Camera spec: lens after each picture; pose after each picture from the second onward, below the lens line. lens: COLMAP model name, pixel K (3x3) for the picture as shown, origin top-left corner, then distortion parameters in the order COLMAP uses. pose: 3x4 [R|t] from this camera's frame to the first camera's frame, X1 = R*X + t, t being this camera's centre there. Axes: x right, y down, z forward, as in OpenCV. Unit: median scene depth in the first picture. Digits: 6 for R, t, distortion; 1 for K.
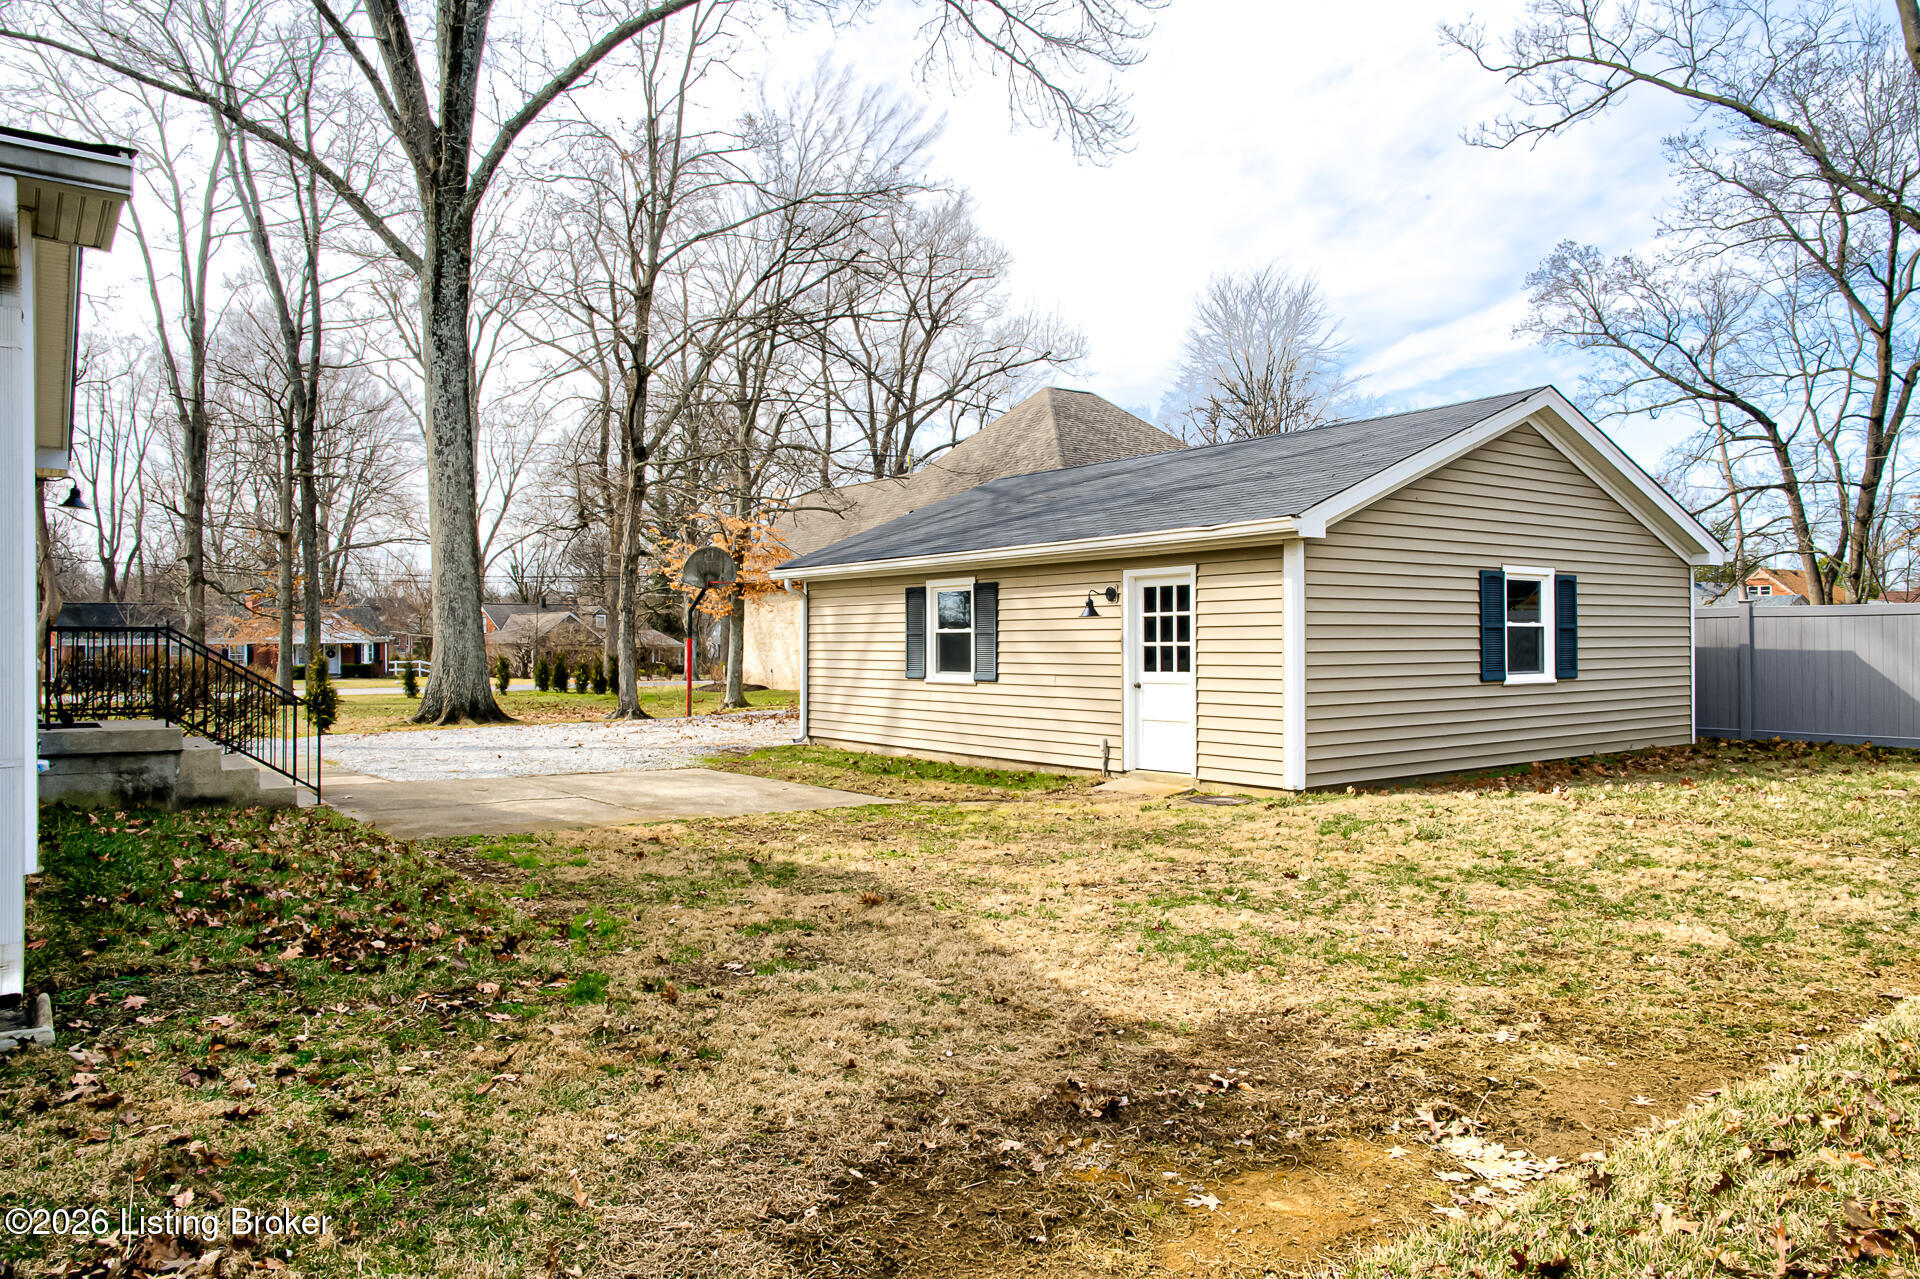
lens RADIAL K [[1307.0, 0, 960.0], [0, 1307.0, 639.5], [0, 0, 1]] dist [-0.082017, 0.093339]
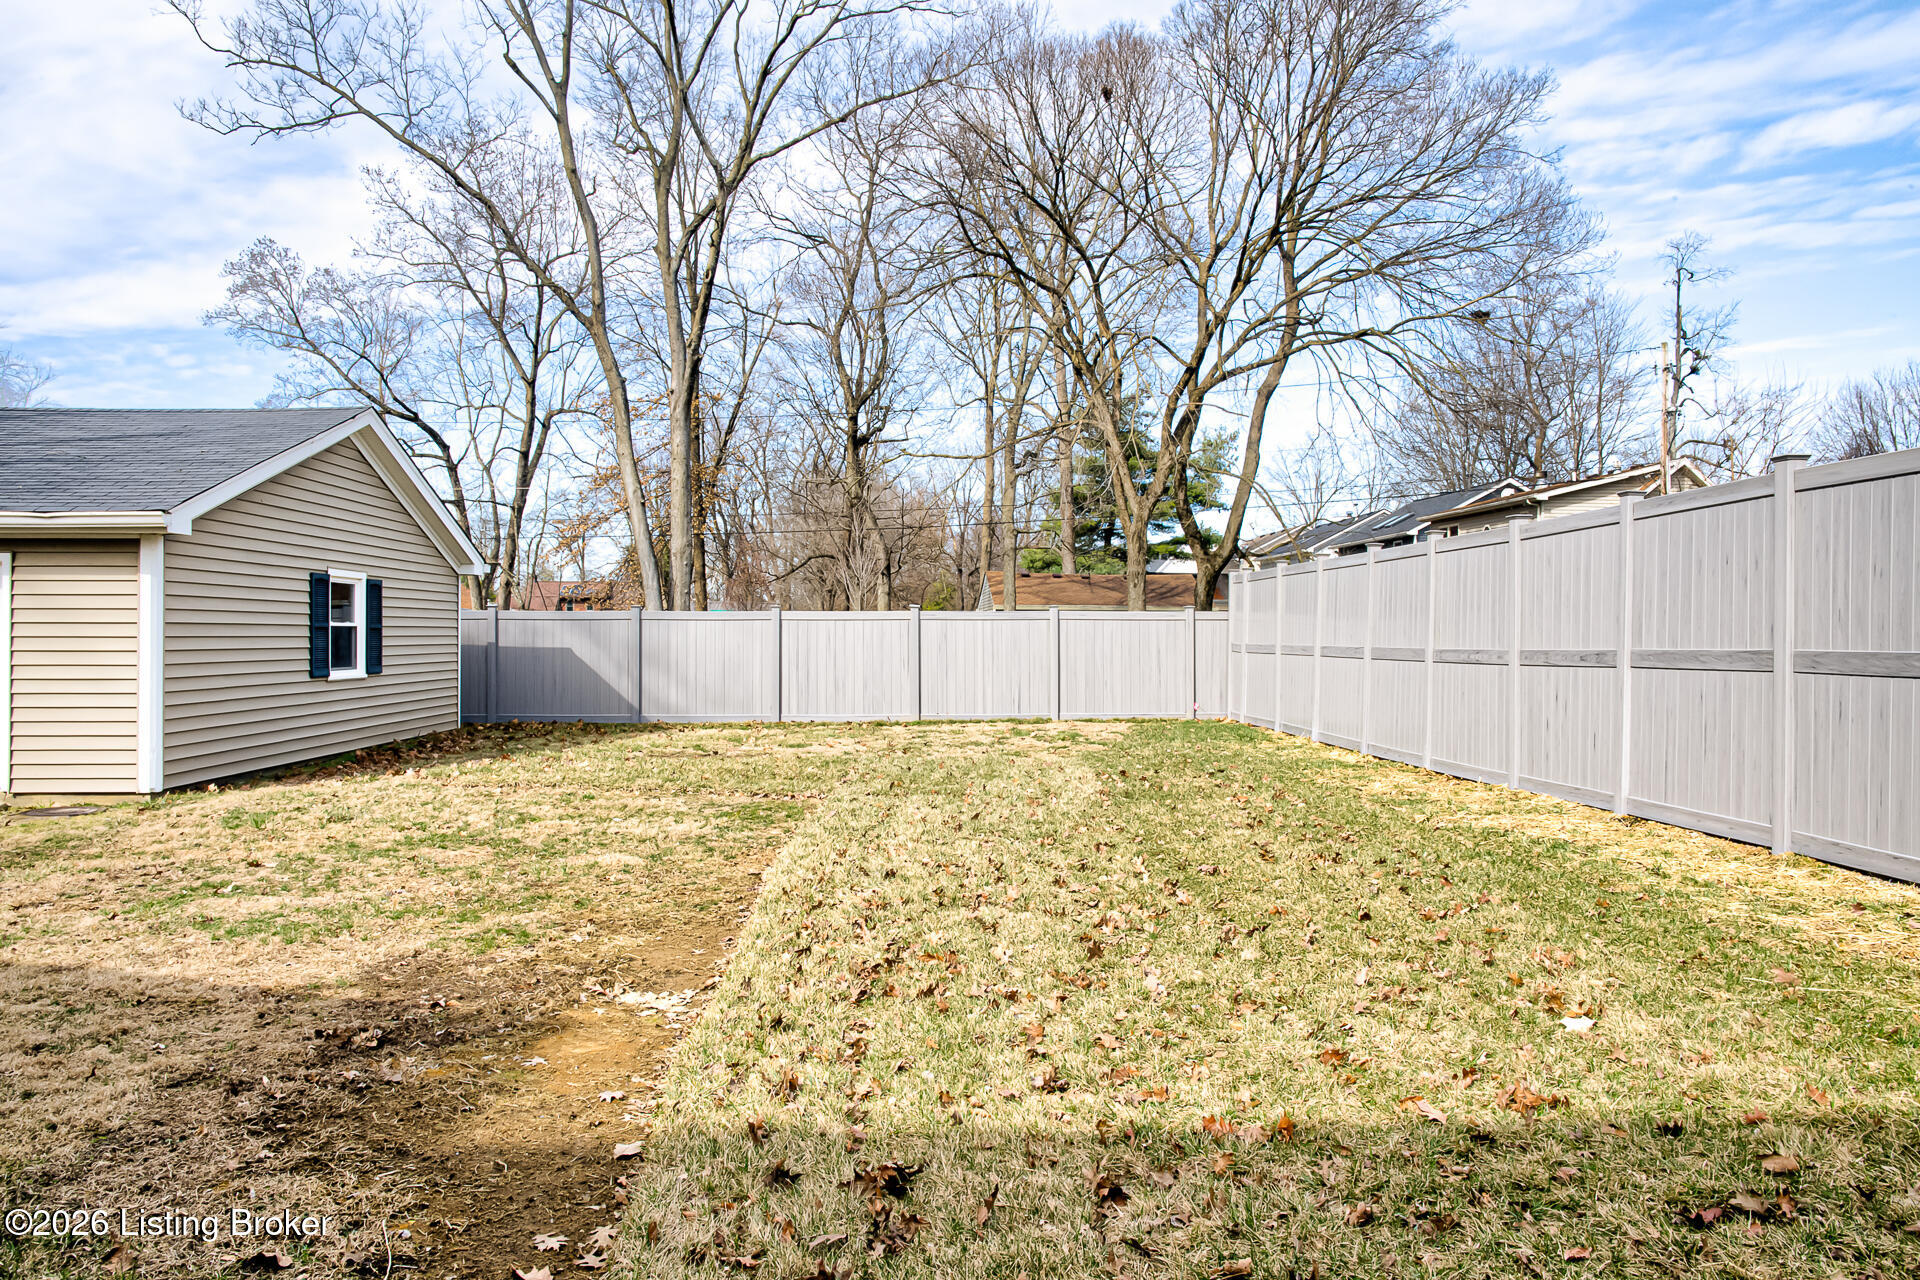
lens RADIAL K [[1307.0, 0, 960.0], [0, 1307.0, 640.0], [0, 0, 1]] dist [-0.082017, 0.093339]
pose [[0.558550, 0.003974, 0.829461, -0.170552], [-0.007245, 0.999974, 0.000087, -0.002242], [-0.829439, -0.006058, 0.558564, -0.030279]]
